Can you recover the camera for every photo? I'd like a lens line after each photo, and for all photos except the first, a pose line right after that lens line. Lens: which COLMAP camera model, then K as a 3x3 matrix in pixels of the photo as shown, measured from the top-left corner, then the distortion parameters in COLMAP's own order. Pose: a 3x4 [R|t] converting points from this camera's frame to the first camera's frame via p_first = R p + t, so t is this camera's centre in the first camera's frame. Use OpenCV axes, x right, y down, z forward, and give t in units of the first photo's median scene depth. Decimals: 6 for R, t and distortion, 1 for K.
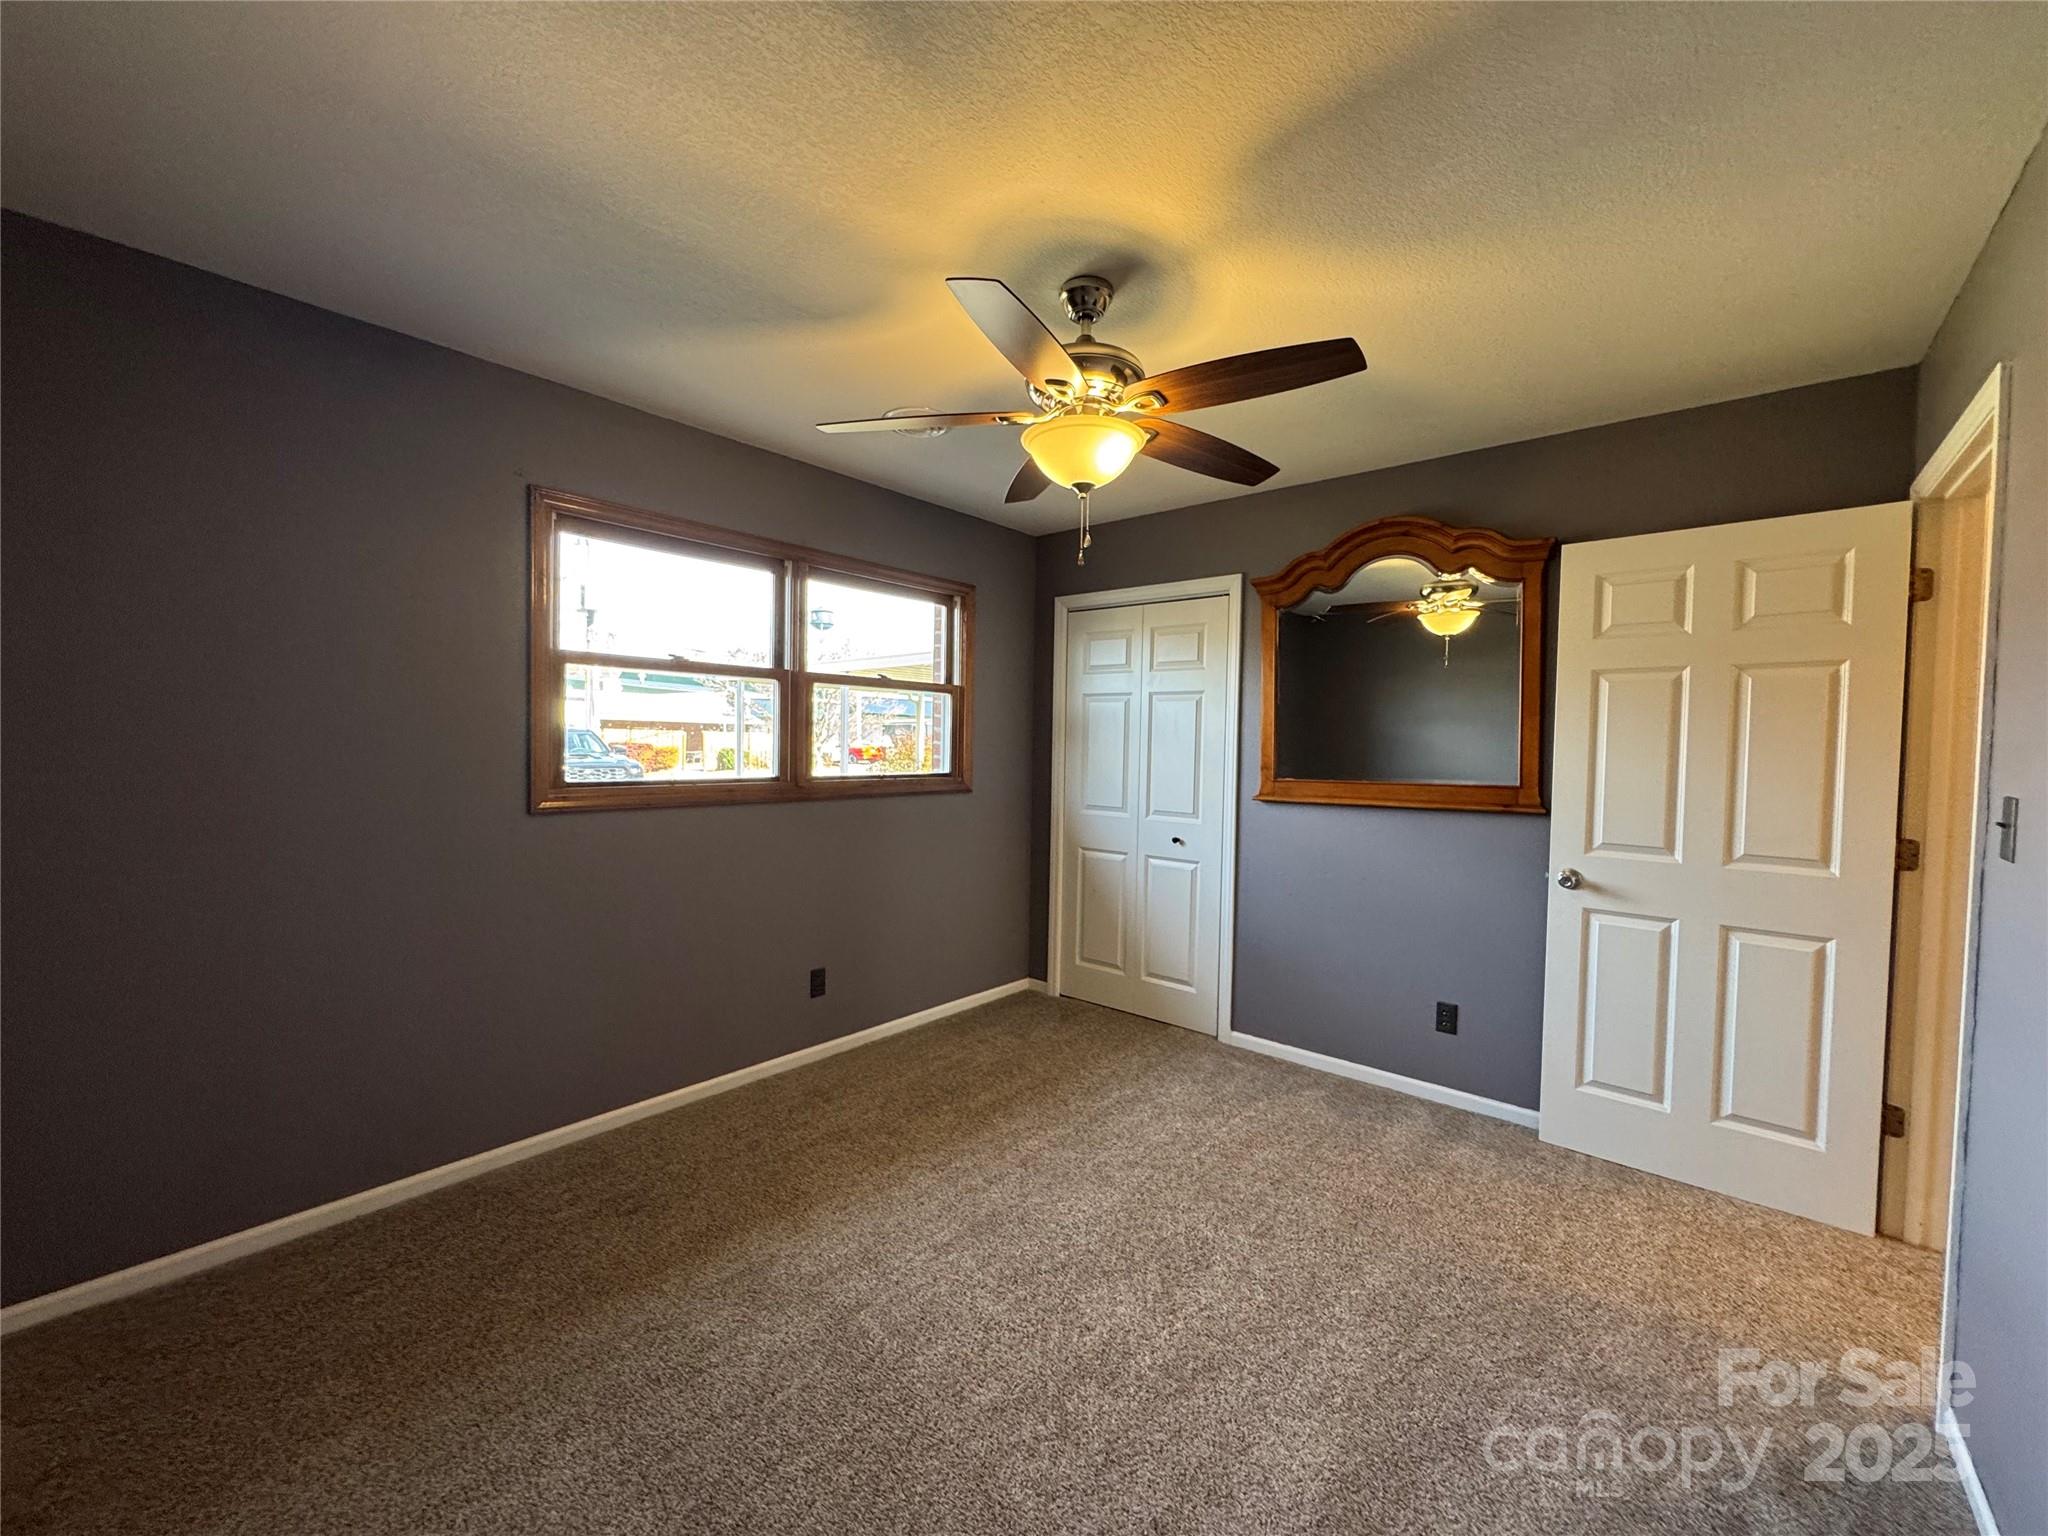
lens RADIAL K [[825.3, 0, 1024.0], [0, 825.3, 768.0], [0, 0, 1]] dist [-0.002180, -0.000103]
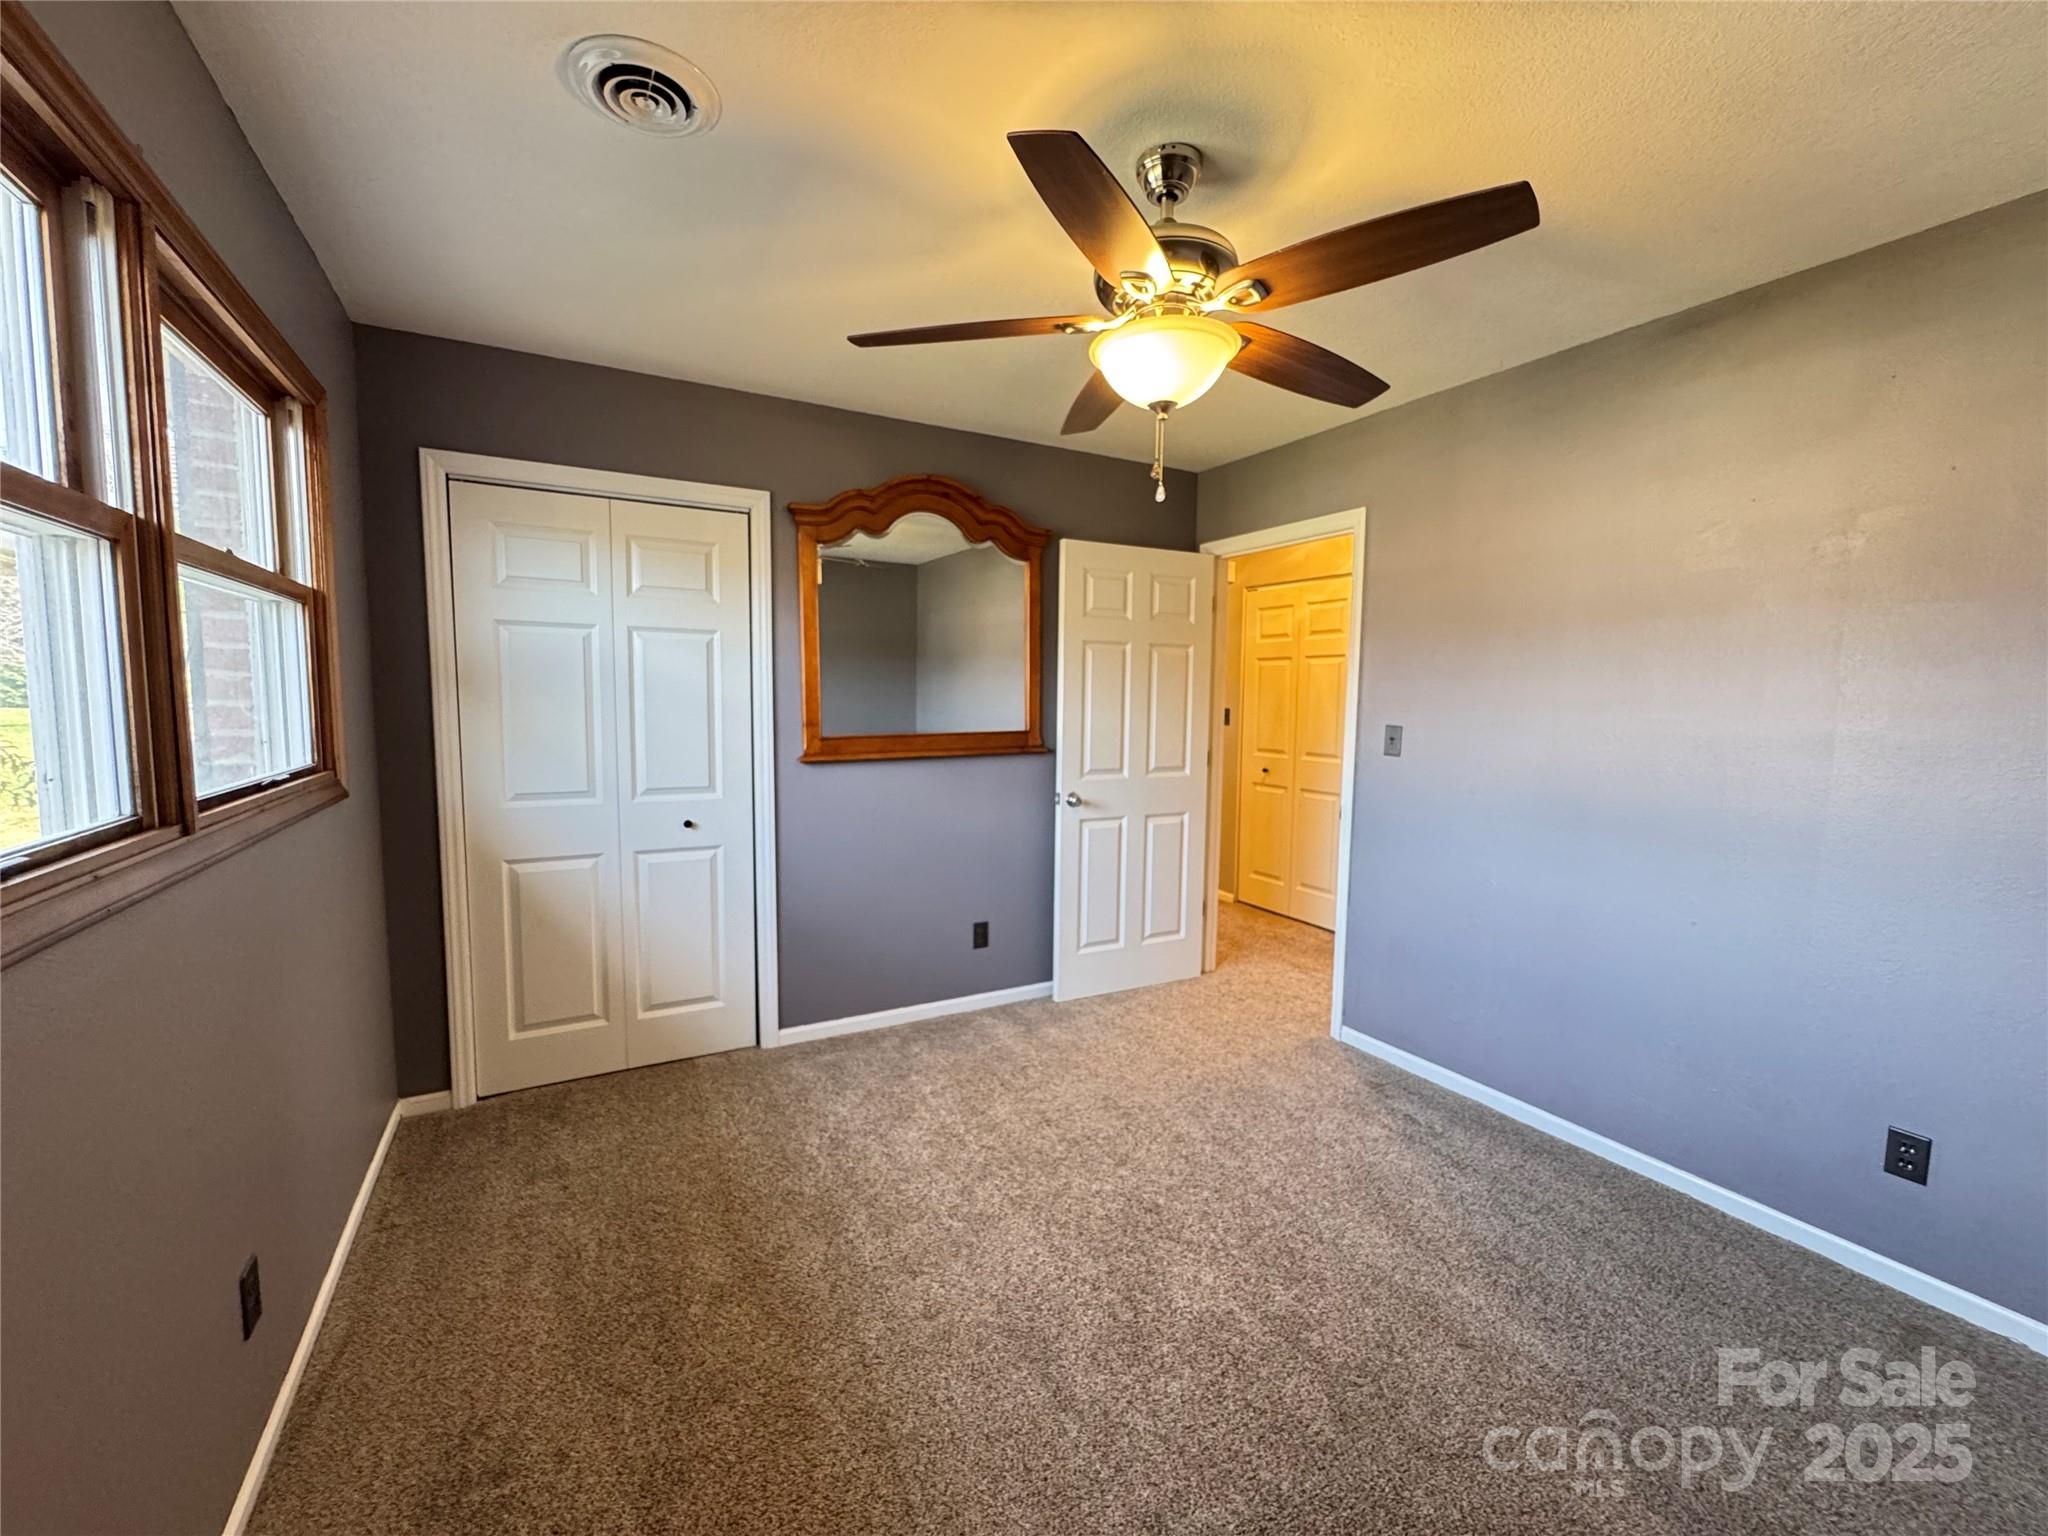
lens RADIAL K [[825.3, 0, 1024.0], [0, 825.3, 768.0], [0, 0, 1]] dist [-0.002180, -0.000103]
pose [[0.348865, -0.096561, 0.932185, -0.512052], [0.023659, 0.995268, 0.094241, -0.036068], [-0.936874, -0.010823, 0.349499, 0.535807]]
